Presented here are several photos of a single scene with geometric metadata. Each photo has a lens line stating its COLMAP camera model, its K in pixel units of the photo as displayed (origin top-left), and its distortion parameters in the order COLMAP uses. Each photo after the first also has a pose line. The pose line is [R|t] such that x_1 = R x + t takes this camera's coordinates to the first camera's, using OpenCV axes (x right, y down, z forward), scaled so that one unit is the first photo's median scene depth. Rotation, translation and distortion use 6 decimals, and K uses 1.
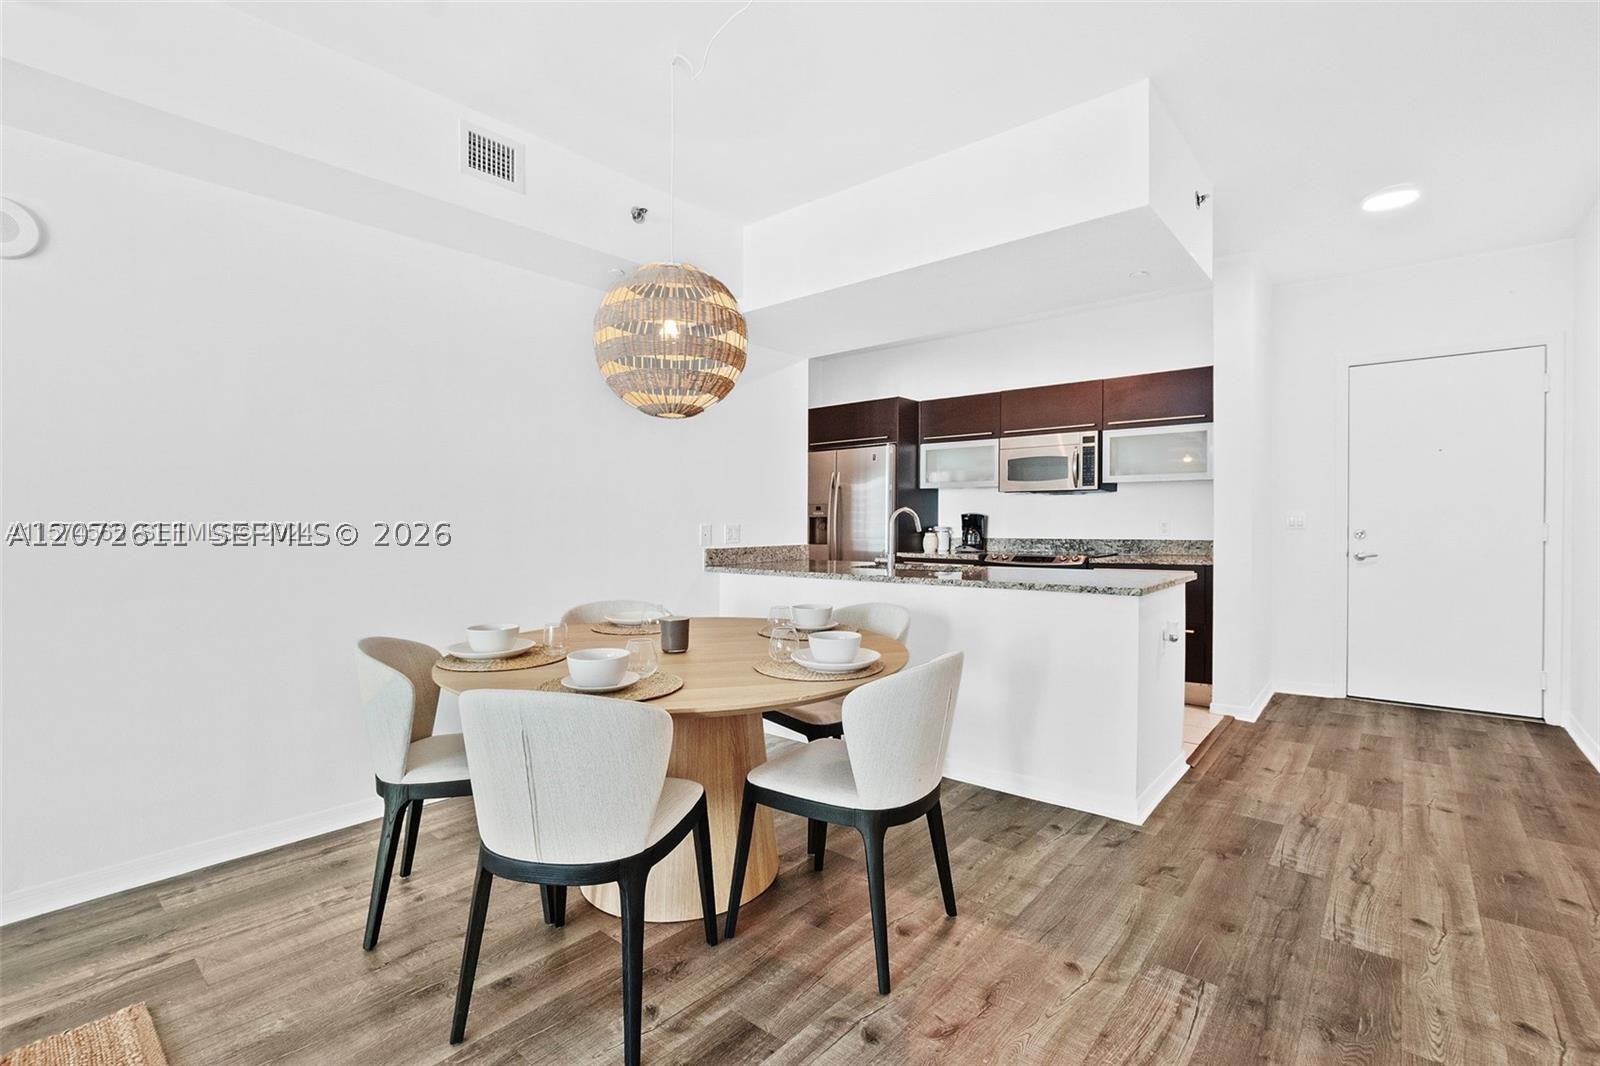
lens RADIAL K [[731.3, 0, 792.4], [0, 731.3, 540.8], [0, 0, 1]] dist [-0.032143, 0.005335]
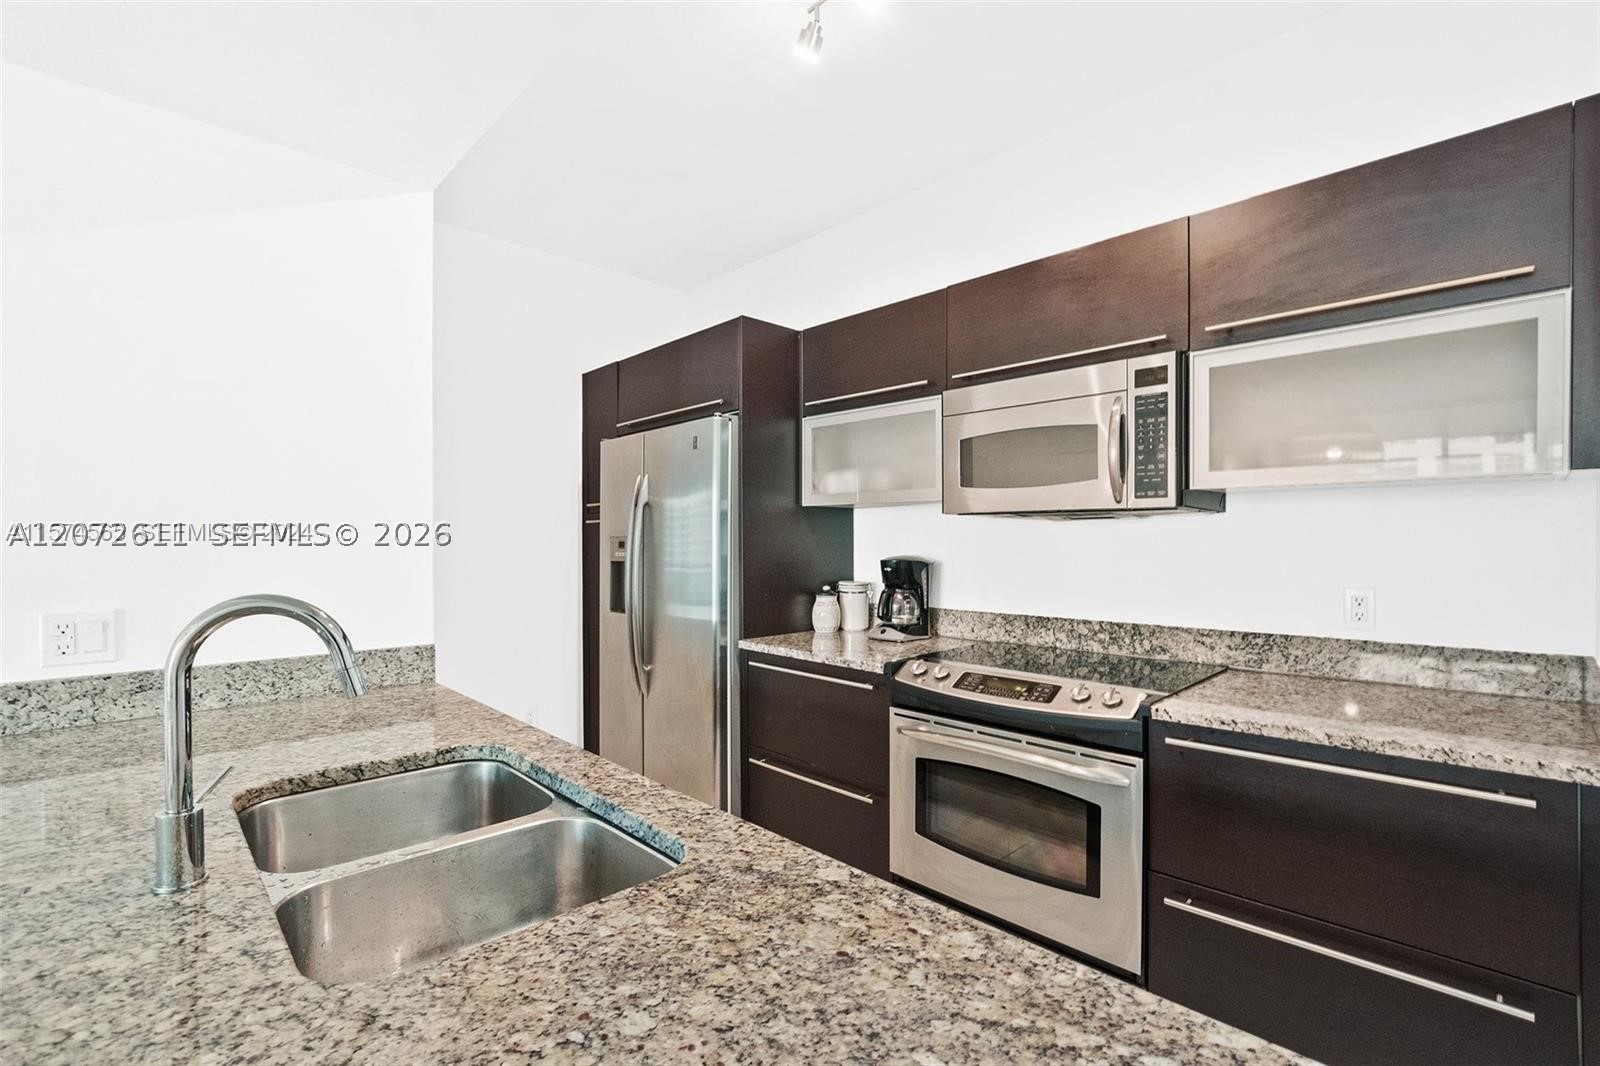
lens RADIAL K [[701.5, 0, 811.2], [0, 701.5, 545.7], [0, 0, 1]] dist [-0.021273, 0.001252]
pose [[0.996677, 0.001735, -0.081434, 0.240845], [-0.003305, 0.999811, -0.019144, -0.039538], [0.081385, 0.019349, 0.996495, 0.577441]]
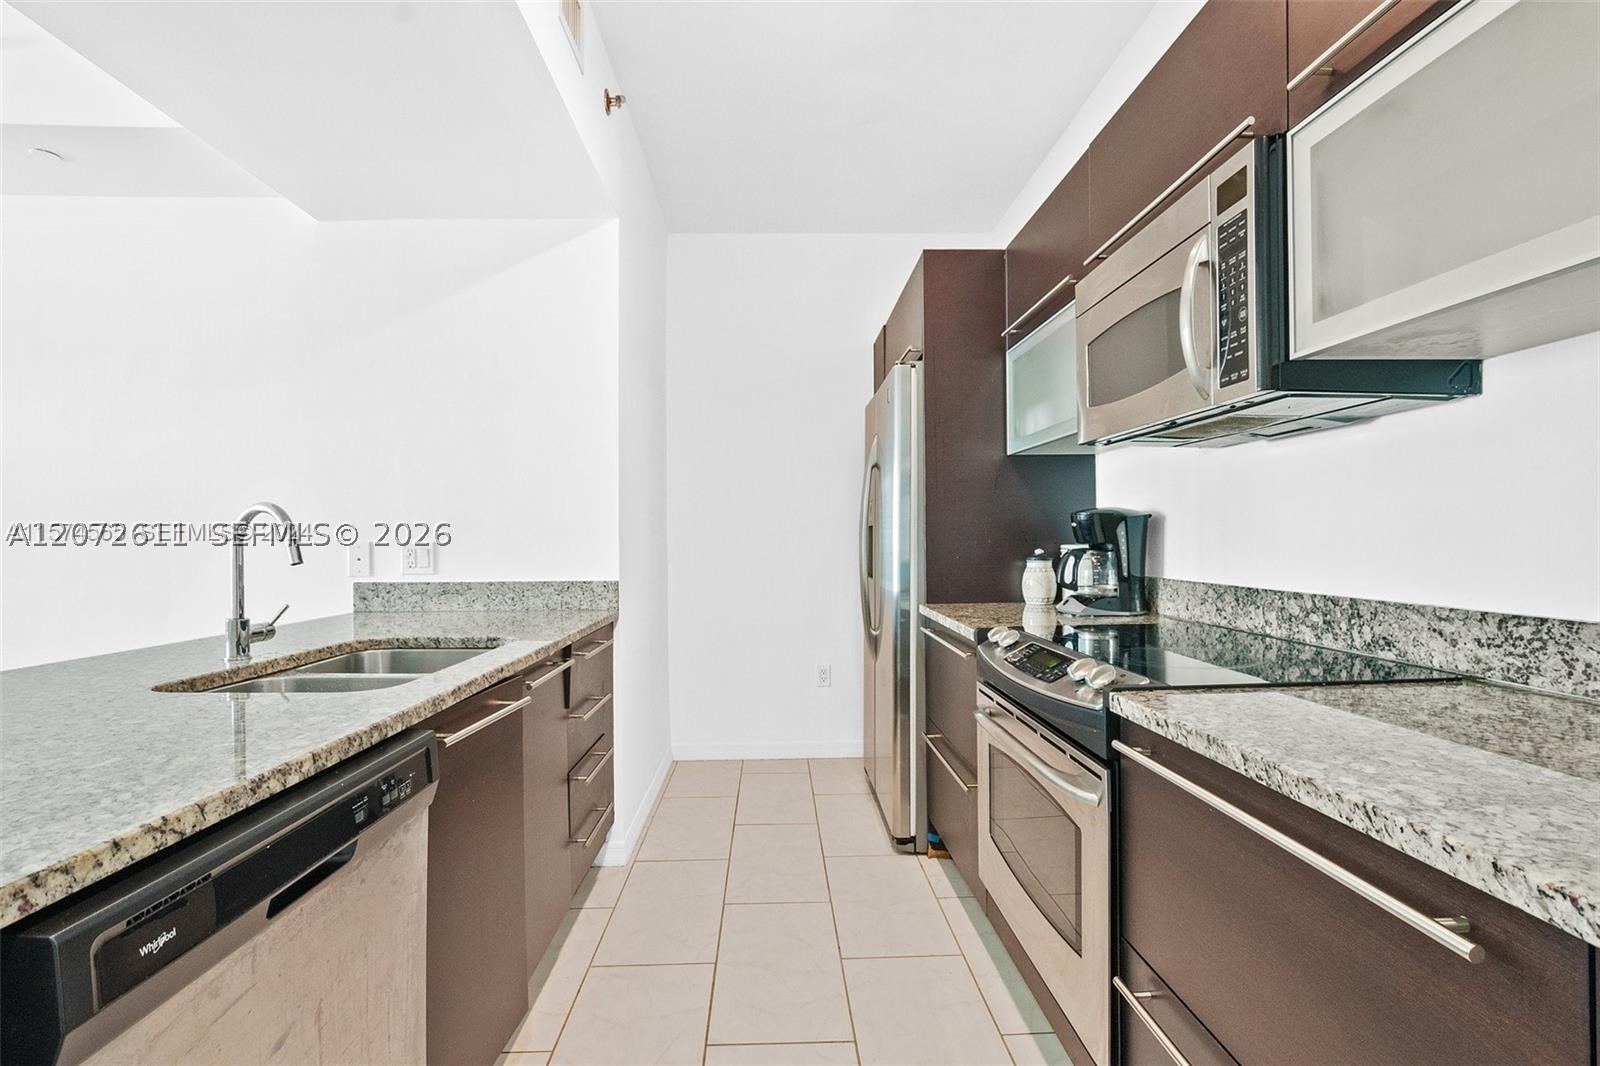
lens RADIAL K [[759.8, 0, 805.5], [0, 759.8, 560.4], [0, 0, 1]] dist [-0.023621, 0.001293]
pose [[0.679007, 0.020692, -0.733840, 0.461082], [-0.014381, 0.999786, 0.014884, -0.017050], [0.733990, 0.000447, 0.679160, 0.675827]]
